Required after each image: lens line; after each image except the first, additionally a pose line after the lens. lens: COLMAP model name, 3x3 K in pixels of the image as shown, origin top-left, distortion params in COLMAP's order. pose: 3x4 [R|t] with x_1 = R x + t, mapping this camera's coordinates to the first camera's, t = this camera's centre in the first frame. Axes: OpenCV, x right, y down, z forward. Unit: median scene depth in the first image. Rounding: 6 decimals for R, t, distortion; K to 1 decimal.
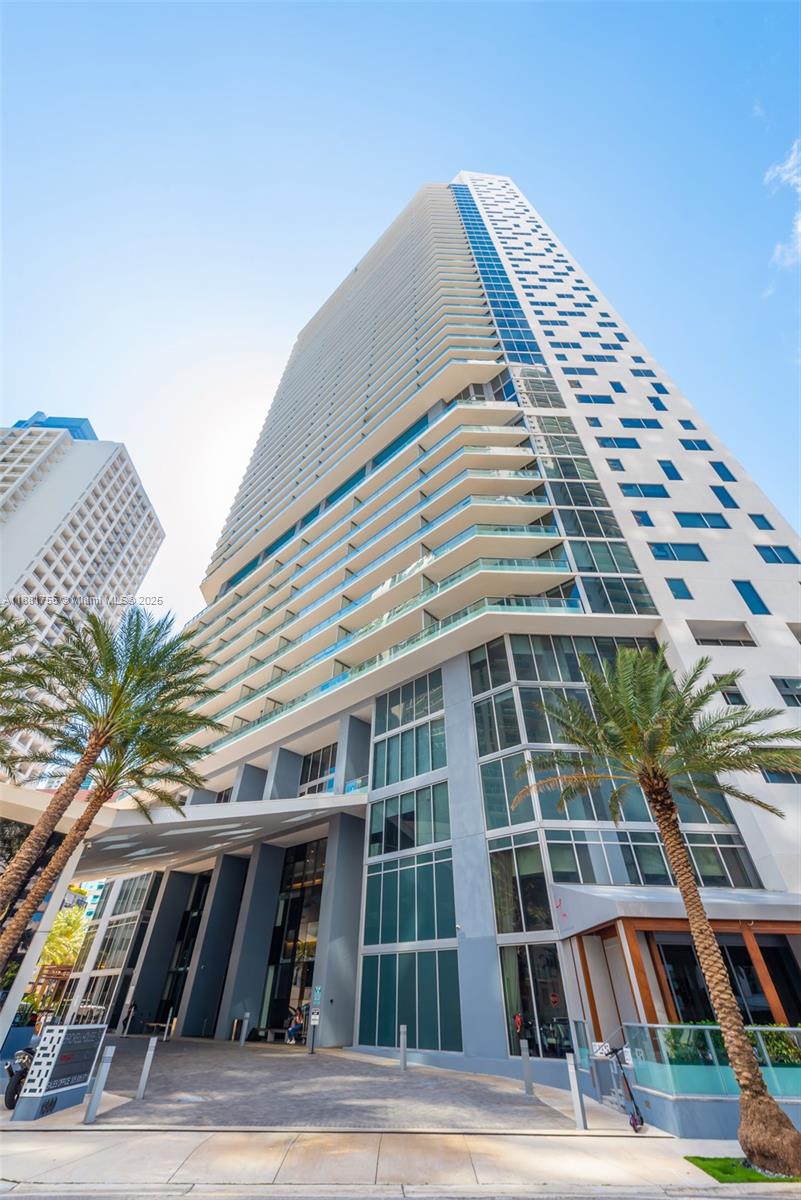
lens RADIAL K [[478.6, 0, 401.8], [0, 478.6, 592.5], [0, 0, 1]] dist [0.020478, -0.004023]
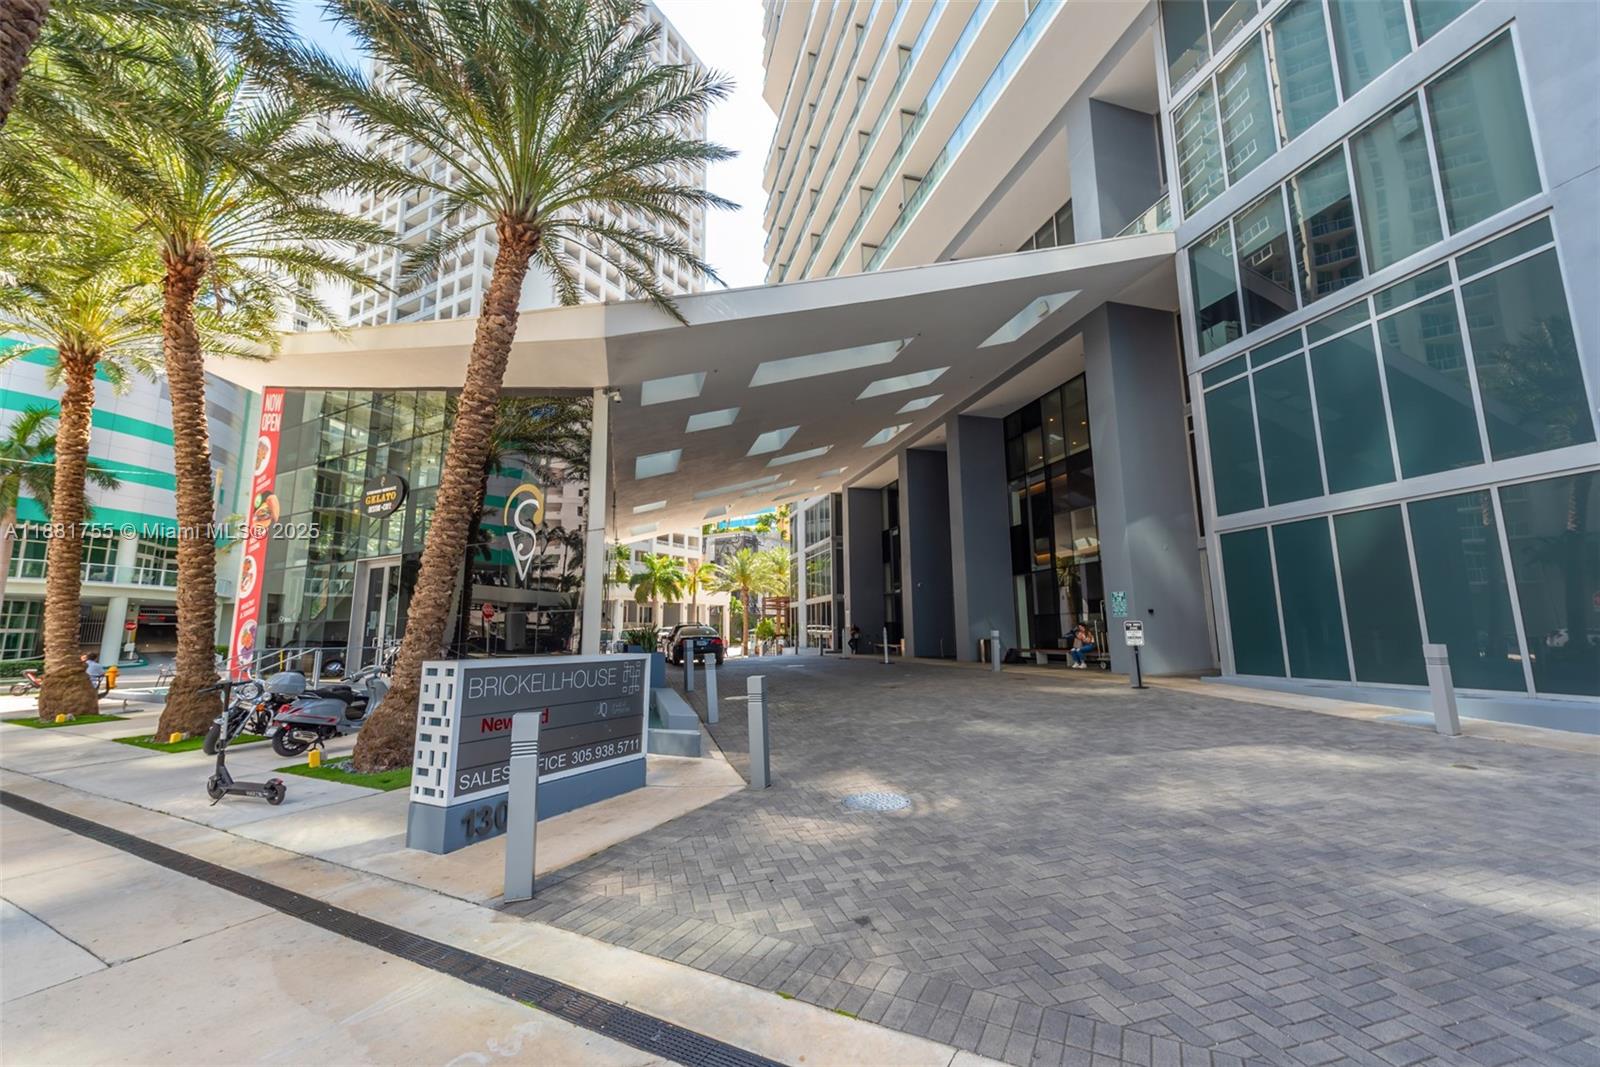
lens RADIAL K [[638.2, 0, 794.0], [0, 638.2, 538.2], [0, 0, 1]] dist [0.020478, -0.004023]
pose [[0.852848, -0.102143, -0.512071, -0.105825], [0.360010, 0.825349, 0.434961, 0.316642], [0.378209, -0.555307, 0.740670, 0.360536]]
